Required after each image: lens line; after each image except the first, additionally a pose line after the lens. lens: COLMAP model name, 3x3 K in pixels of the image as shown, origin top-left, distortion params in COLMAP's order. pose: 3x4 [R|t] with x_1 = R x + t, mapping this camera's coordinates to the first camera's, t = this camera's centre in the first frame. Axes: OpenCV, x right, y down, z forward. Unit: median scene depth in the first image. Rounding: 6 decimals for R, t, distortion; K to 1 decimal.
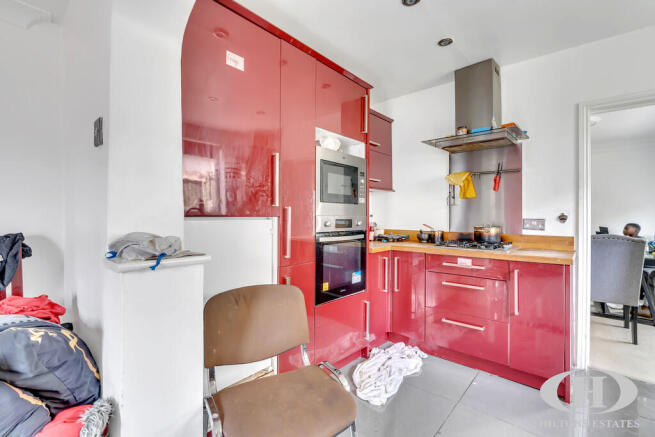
lens RADIAL K [[292.4, 0, 327.7], [0, 292.4, 219.0], [0, 0, 1]] dist [0.001705, 0.000045]
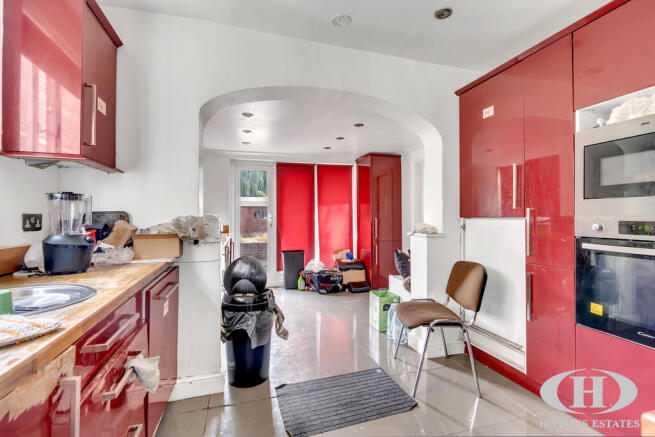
lens RADIAL K [[292.4, 0, 328.6], [0, 292.4, 215.9], [0, 0, 1]] dist [0.001705, 0.000045]
pose [[-0.523199, -0.004095, -0.852201, 1.032891], [-0.007434, 0.999972, -0.000241, -0.005890], [0.852178, 0.006209, -0.523215, 0.821626]]
